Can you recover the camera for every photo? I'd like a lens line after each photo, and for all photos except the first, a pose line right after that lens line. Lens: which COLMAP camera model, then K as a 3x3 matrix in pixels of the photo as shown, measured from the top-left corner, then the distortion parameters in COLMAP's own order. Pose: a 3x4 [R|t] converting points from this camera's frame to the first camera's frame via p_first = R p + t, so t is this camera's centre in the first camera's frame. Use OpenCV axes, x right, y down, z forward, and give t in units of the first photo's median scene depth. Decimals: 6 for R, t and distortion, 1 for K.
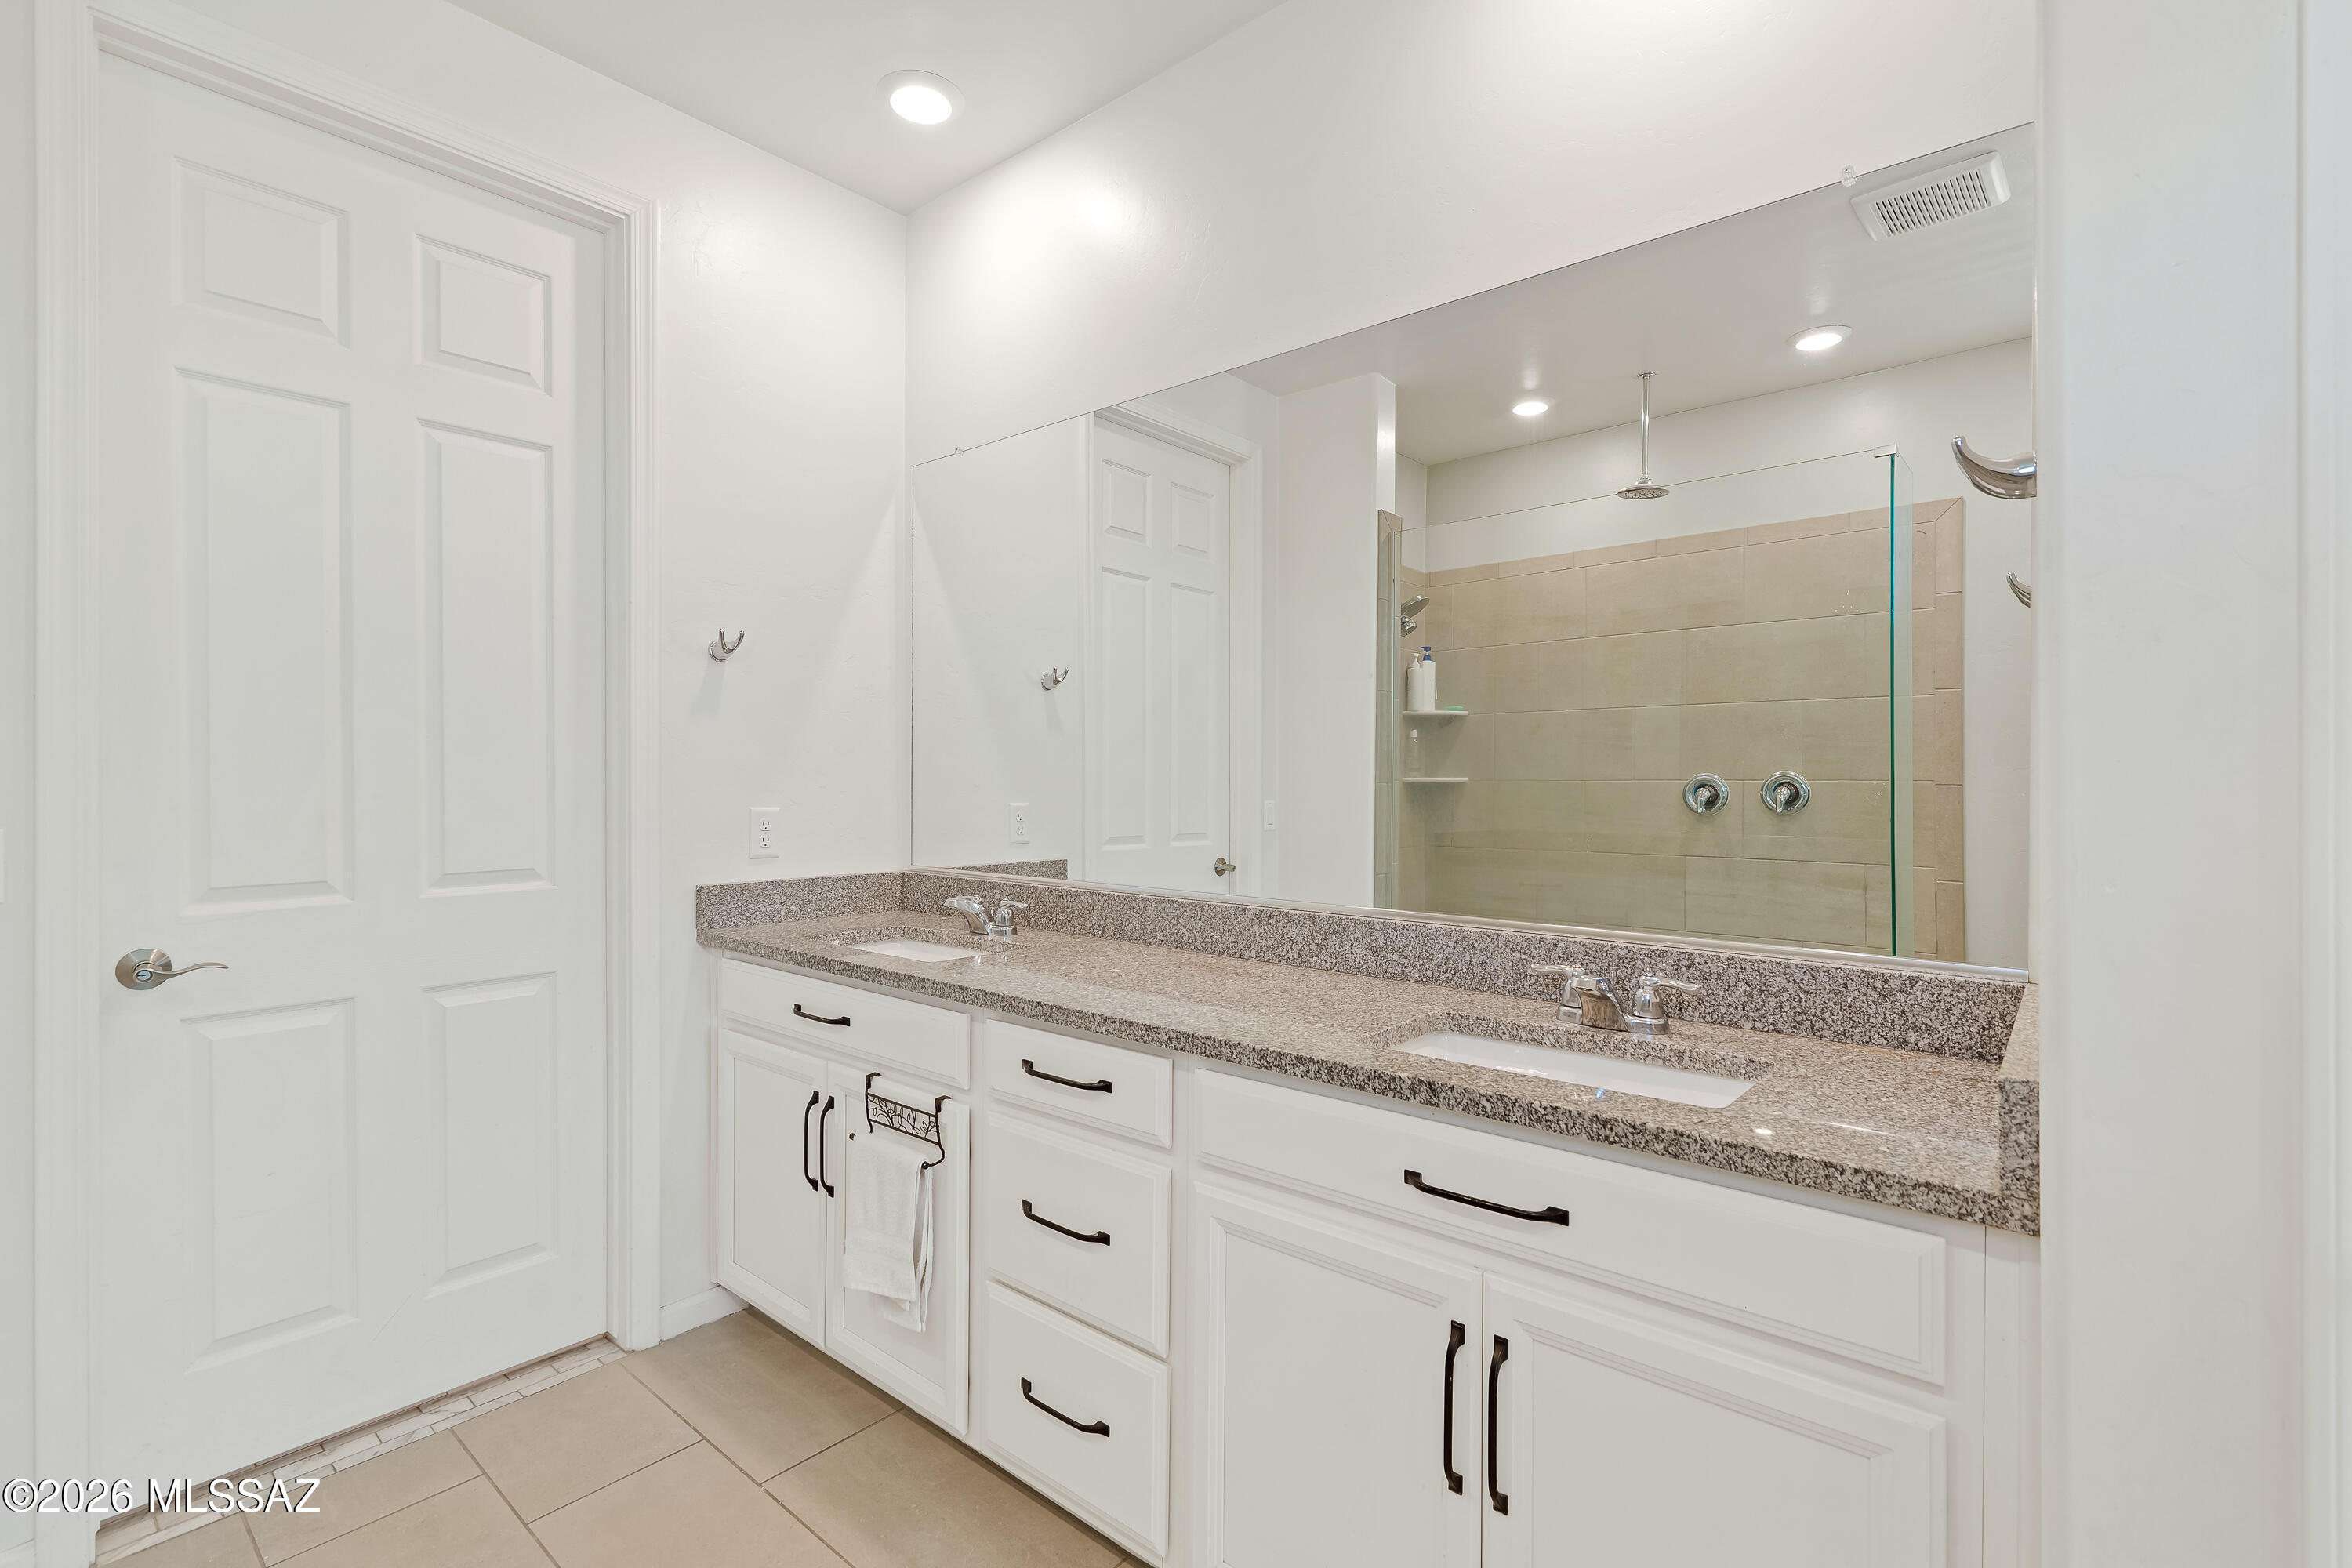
lens RADIAL K [[1070.0, 0, 1161.1], [0, 1070.0, 780.5], [0, 0, 1]] dist [-0.001359, 0.000886]
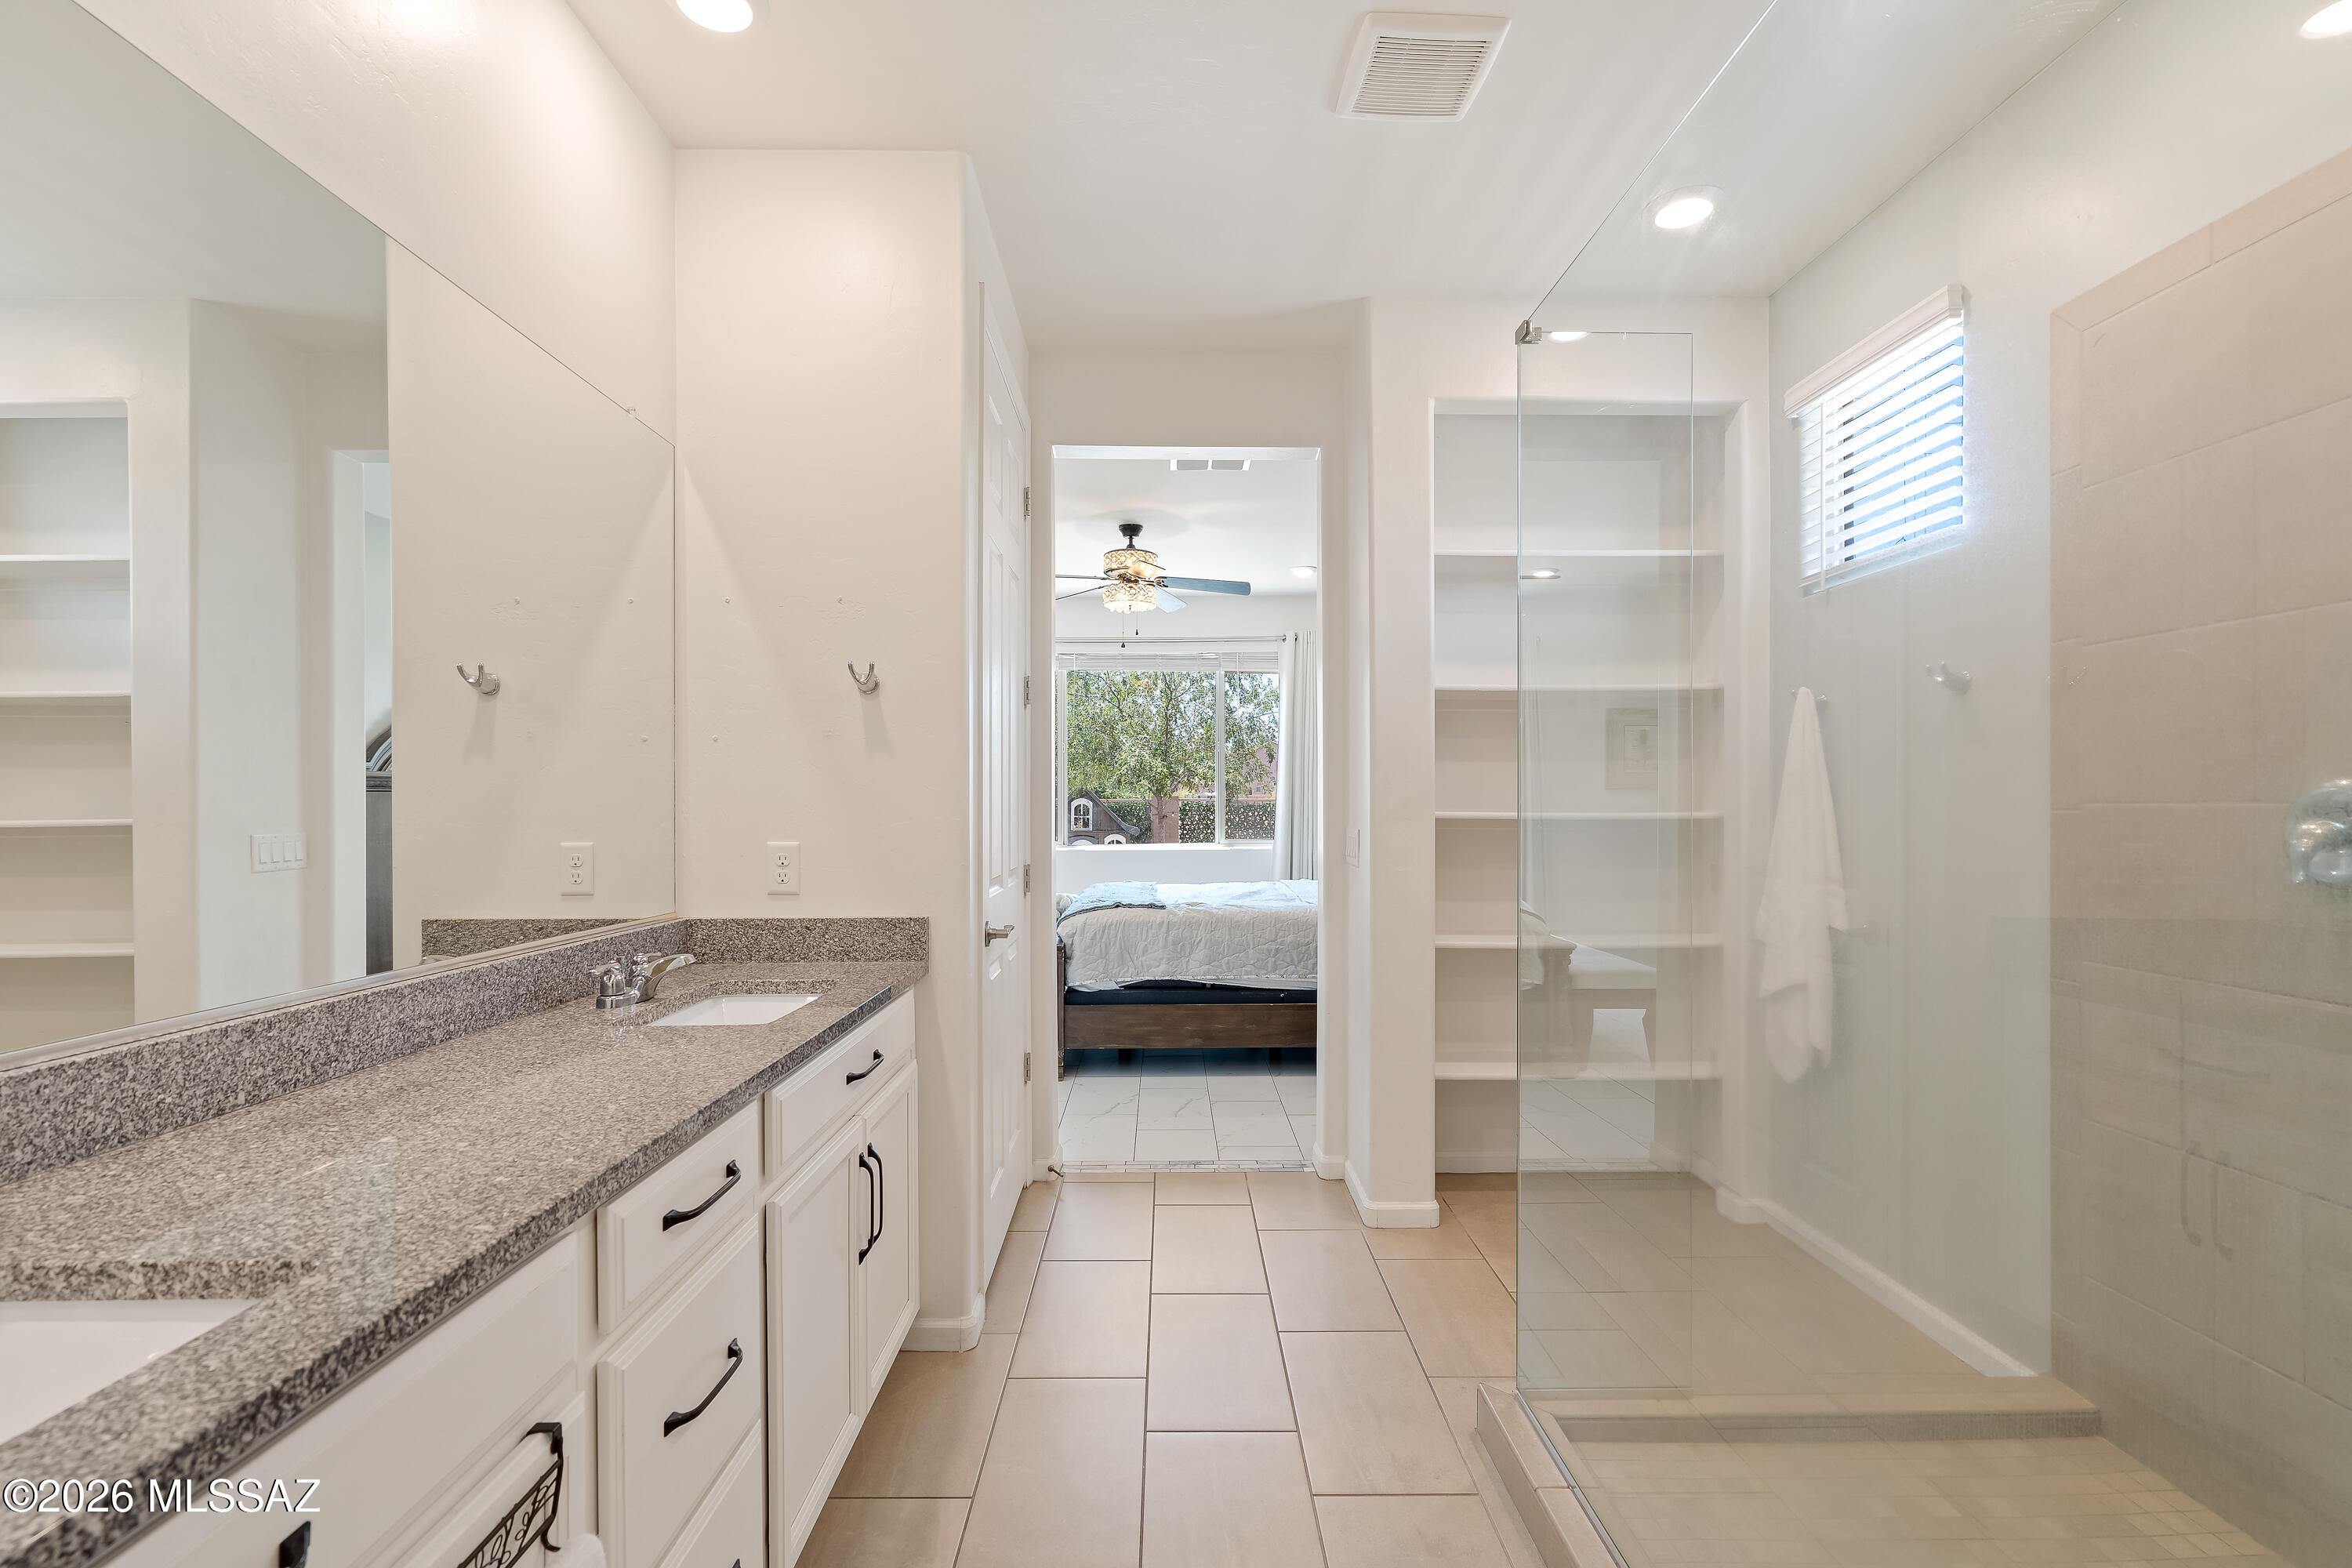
lens RADIAL K [[1097.3, 0, 1176.3], [0, 1097.3, 795.6], [0, 0, 1]] dist [-0.001180, 0.000535]
pose [[-0.660069, 0.007572, 0.751167, -0.727286], [0.004640, 0.999971, -0.006004, -0.002430], [-0.751191, -0.000478, -0.660085, 1.013731]]
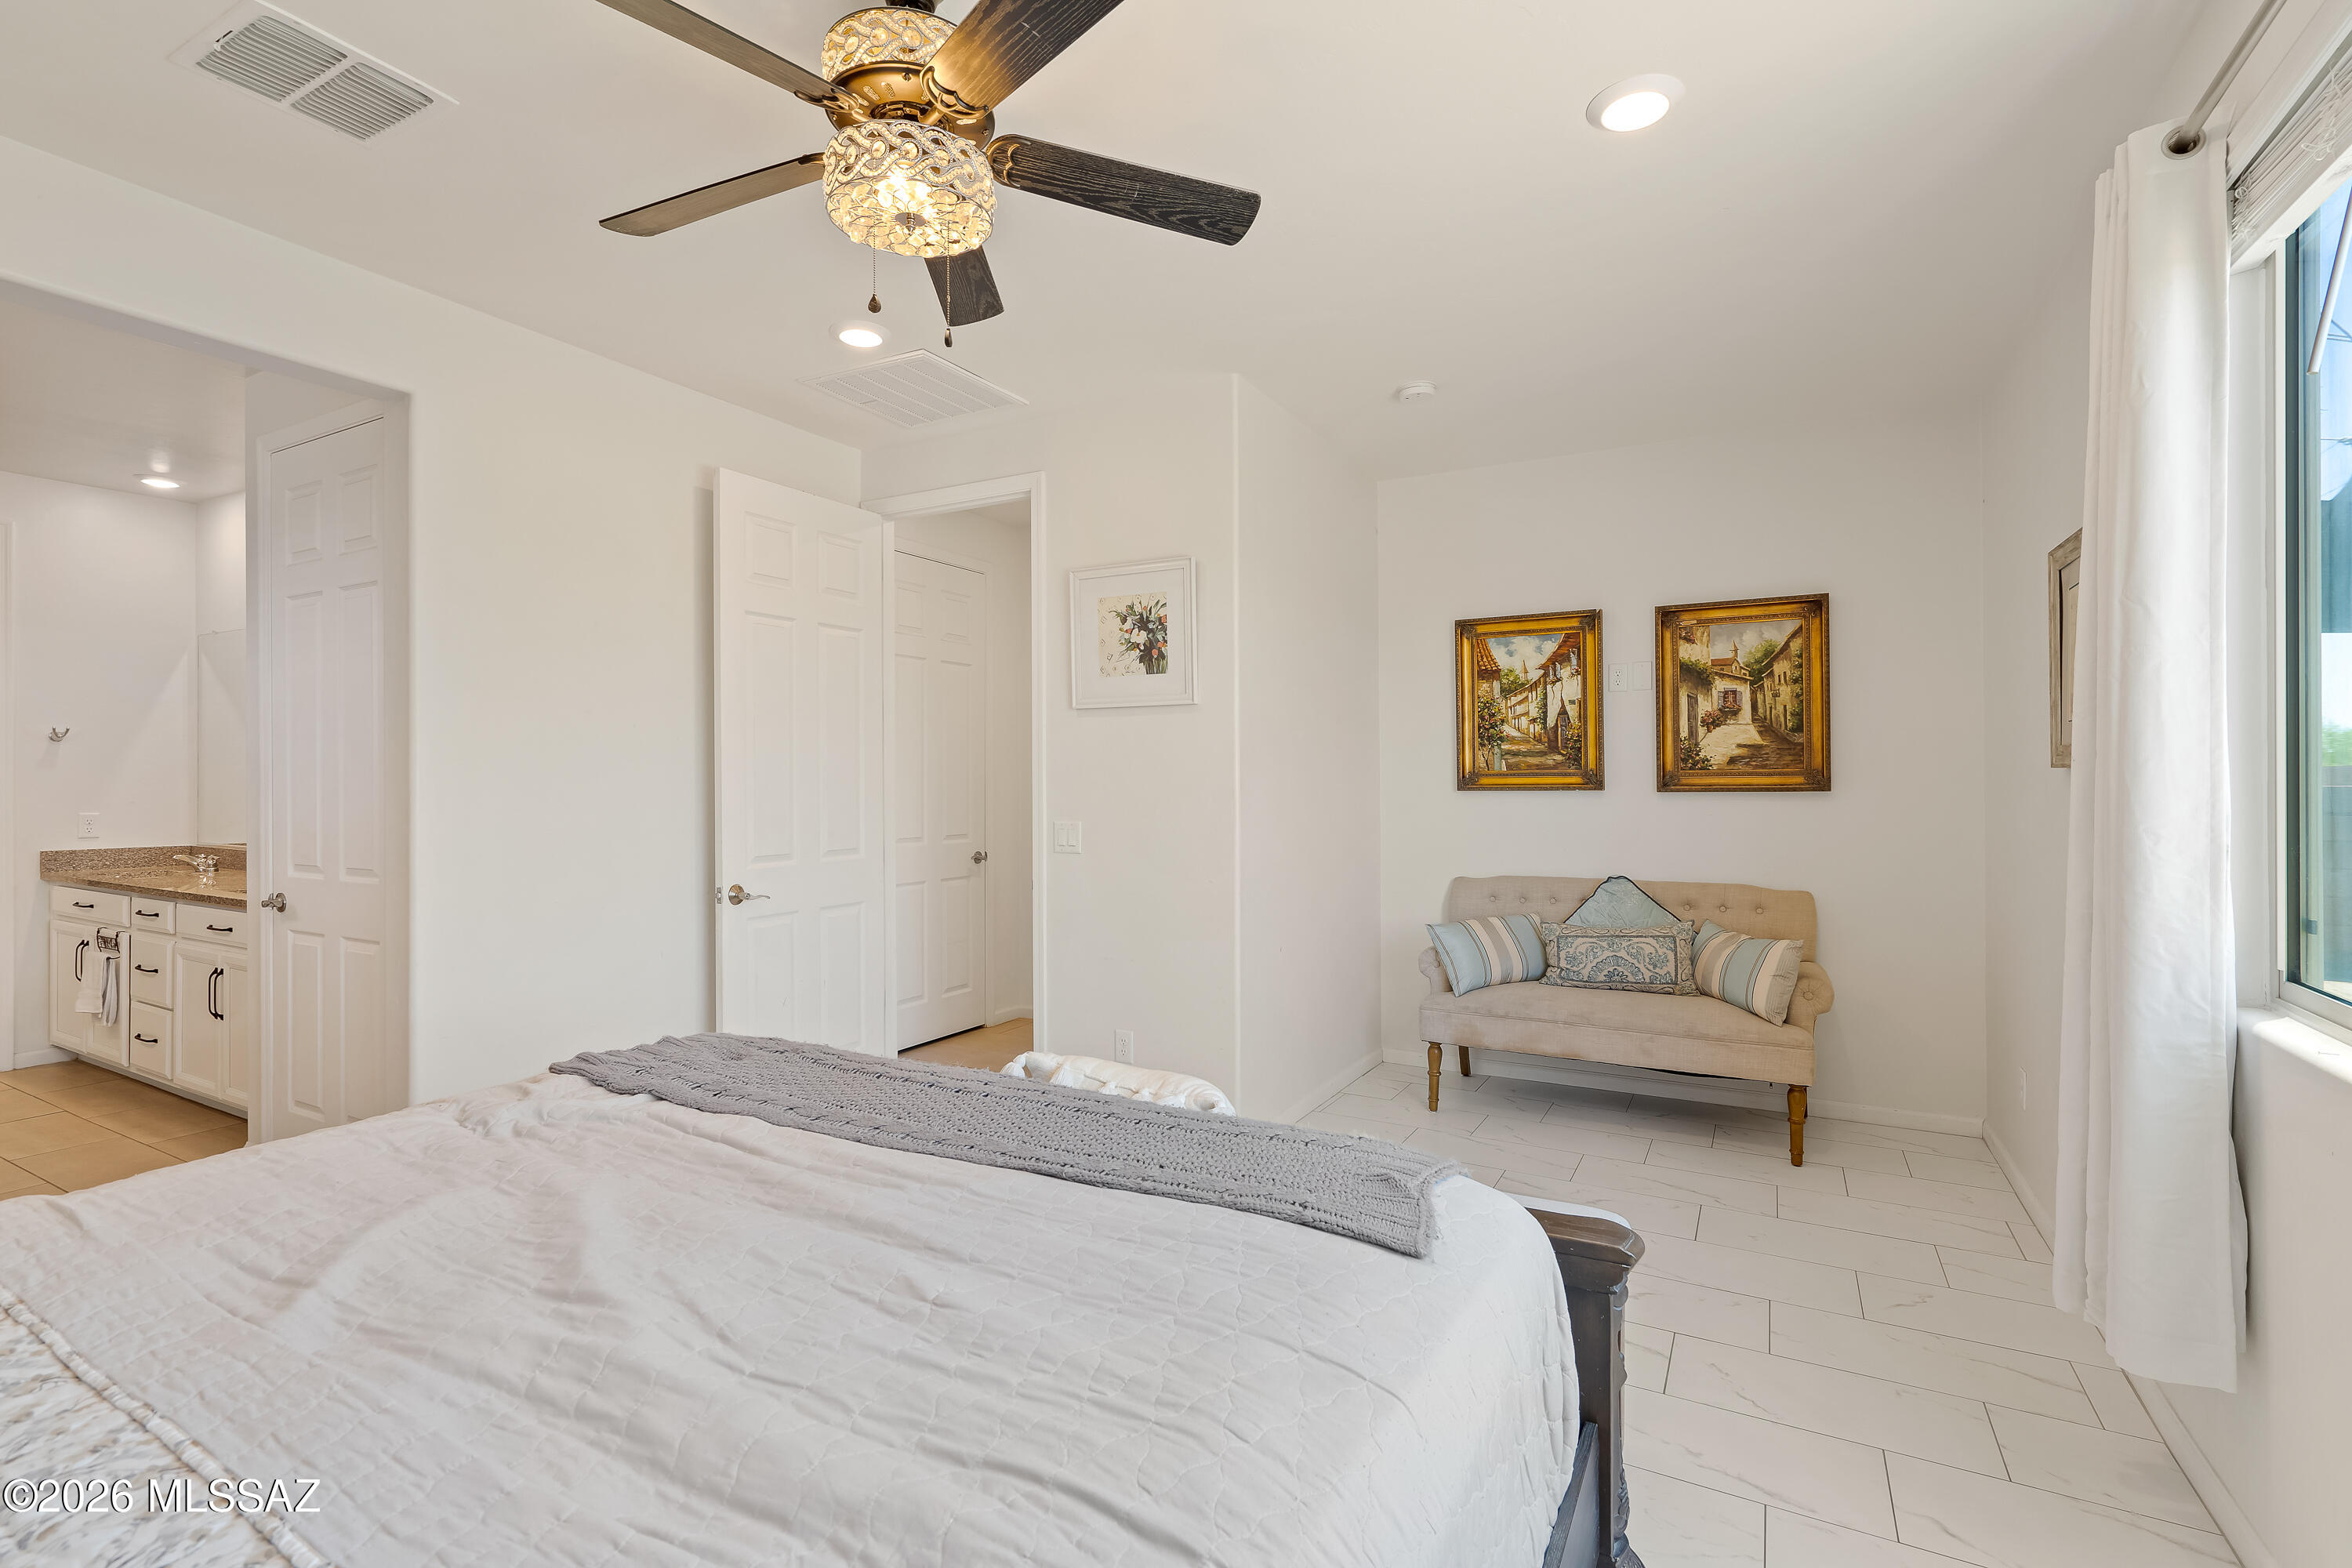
lens RADIAL K [[1071.5, 0, 1171.5], [0, 1071.5, 789.6], [0, 0, 1]] dist [-0.001236, 0.000596]
pose [[0.979272, -0.001907, 0.202542, 1.516705], [0.001168, 0.999992, 0.003769, -0.030462], [-0.202548, -0.003454, 0.979266, -1.727769]]
